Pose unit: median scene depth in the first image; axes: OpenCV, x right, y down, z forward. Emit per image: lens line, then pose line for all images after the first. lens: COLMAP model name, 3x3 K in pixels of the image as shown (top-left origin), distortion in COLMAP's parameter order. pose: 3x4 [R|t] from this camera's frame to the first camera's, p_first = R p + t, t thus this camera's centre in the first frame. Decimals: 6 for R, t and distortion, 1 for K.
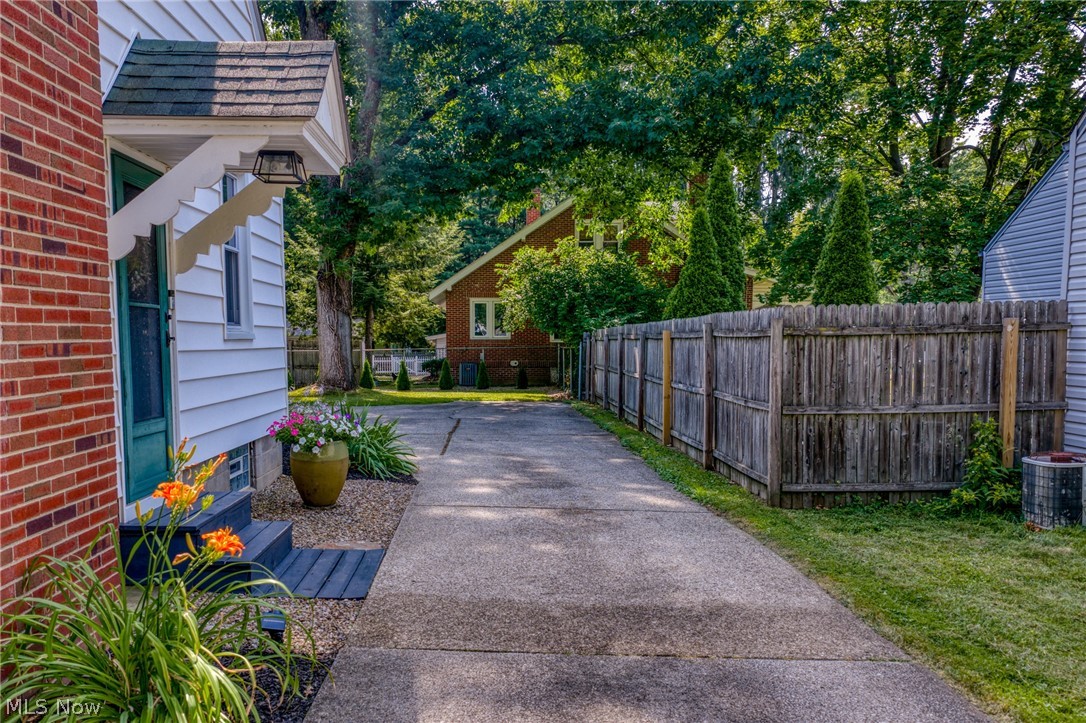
lens RADIAL K [[915.7, 0, 504.4], [0, 915.7, 427.2], [0, 0, 1]] dist [0.033341, -0.013357]
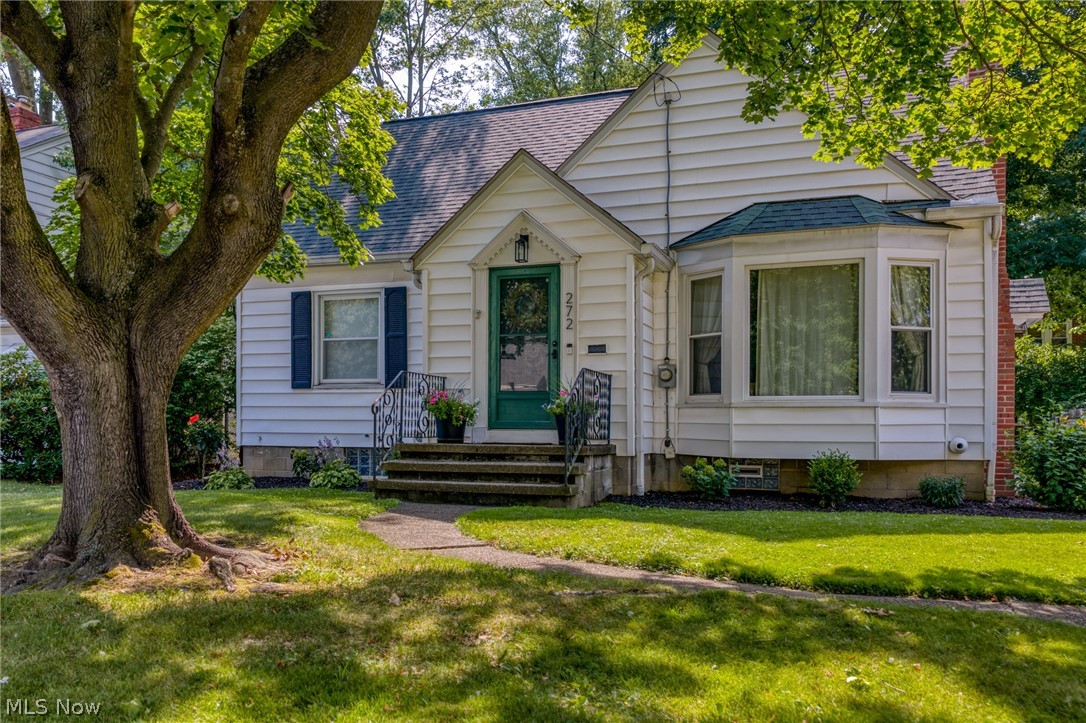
lens RADIAL K [[915.7, 0, 504.4], [0, 915.7, 427.2], [0, 0, 1]] dist [0.033341, -0.013357]
pose [[0.929962, 0.008136, -0.367565, -0.095606], [-0.046266, 0.994397, -0.095044, 0.046192], [0.364732, 0.105393, 0.925129, -0.285350]]
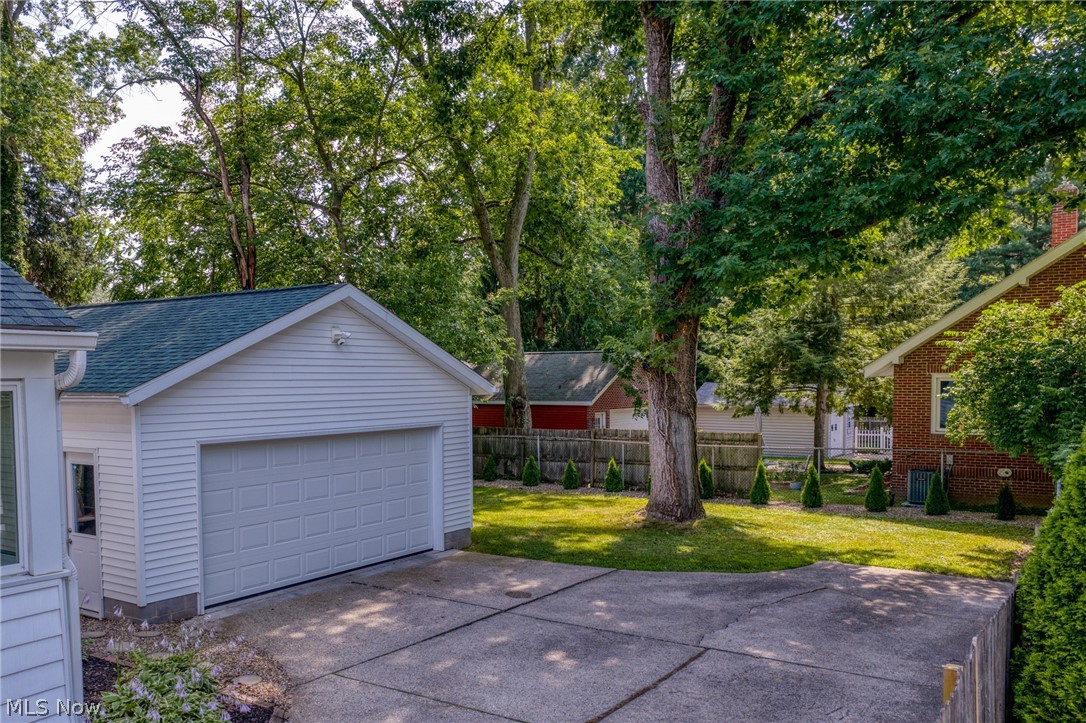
lens RADIAL K [[915.7, 0, 504.4], [0, 915.7, 427.2], [0, 0, 1]] dist [0.033341, -0.013357]
pose [[0.818603, 0.031976, -0.573468, 0.095378], [-0.051328, 0.998527, -0.017592, -0.072301], [0.572061, 0.043836, 0.819039, 0.257568]]
